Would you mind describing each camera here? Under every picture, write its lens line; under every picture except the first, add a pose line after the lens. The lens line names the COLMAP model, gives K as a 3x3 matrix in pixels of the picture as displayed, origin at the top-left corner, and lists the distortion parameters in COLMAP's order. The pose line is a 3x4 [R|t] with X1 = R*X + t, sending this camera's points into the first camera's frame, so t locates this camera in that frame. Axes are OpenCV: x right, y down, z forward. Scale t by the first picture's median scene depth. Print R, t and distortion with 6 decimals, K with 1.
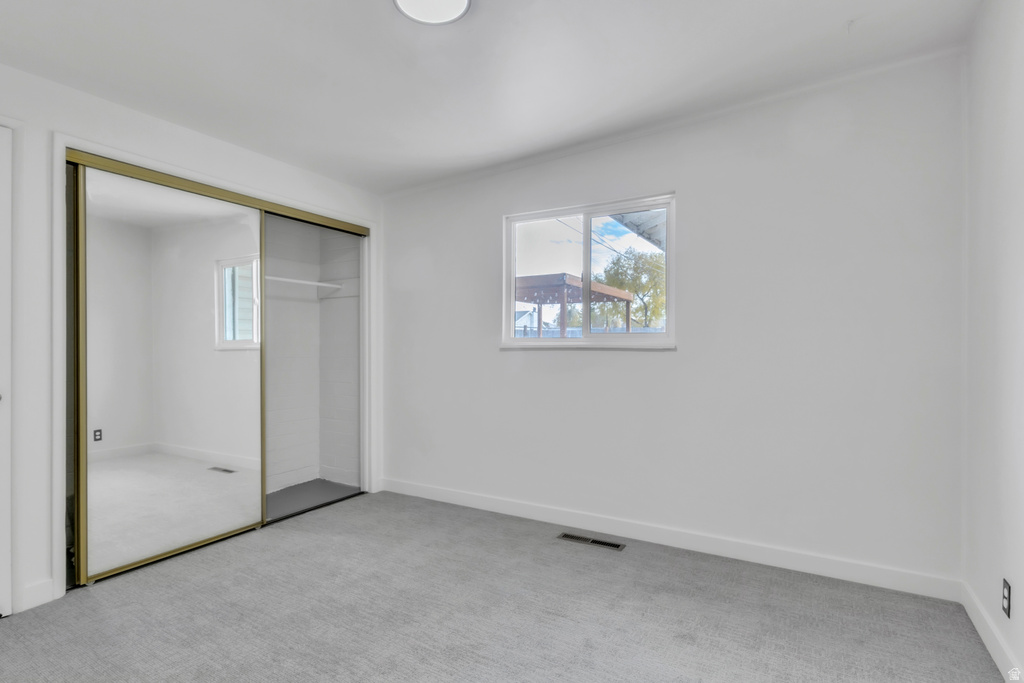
lens RADIAL K [[516.0, 0, 535.7], [0, 516.0, 349.5], [0, 0, 1]] dist [-0.000077, 0.000356]
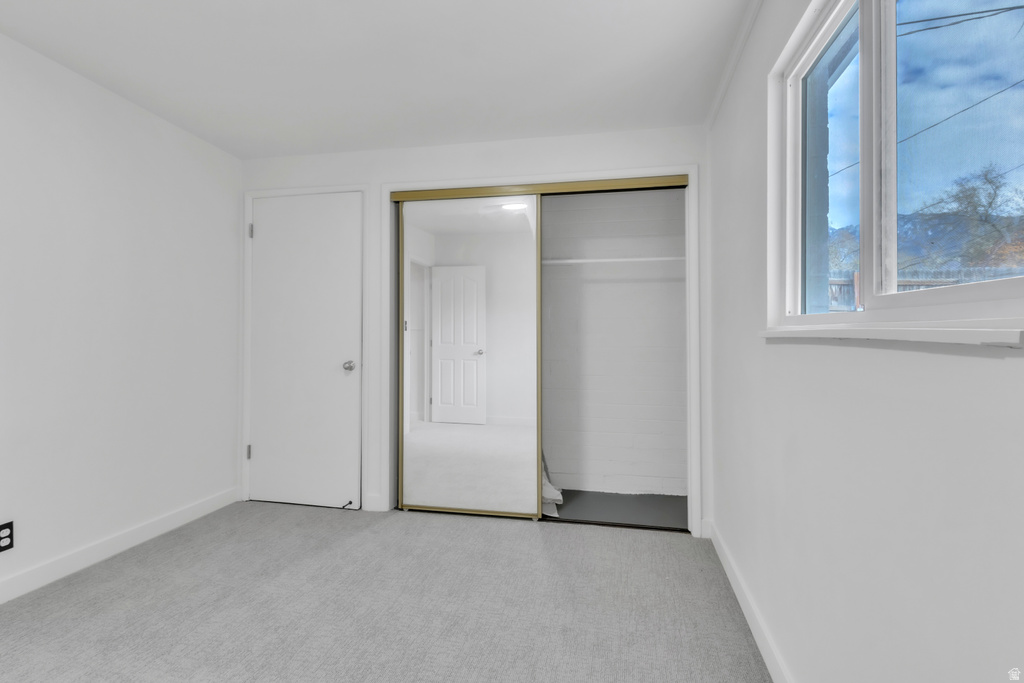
lens RADIAL K [[510.2, 0, 510.9], [0, 510.2, 327.5], [0, 0, 1]] dist [0.001265, 0.000267]
pose [[0.280350, -0.010367, -0.959842, 0.480720], [-0.009629, 0.999861, -0.013611, -0.005019], [0.959850, 0.013058, 0.280211, 0.864078]]
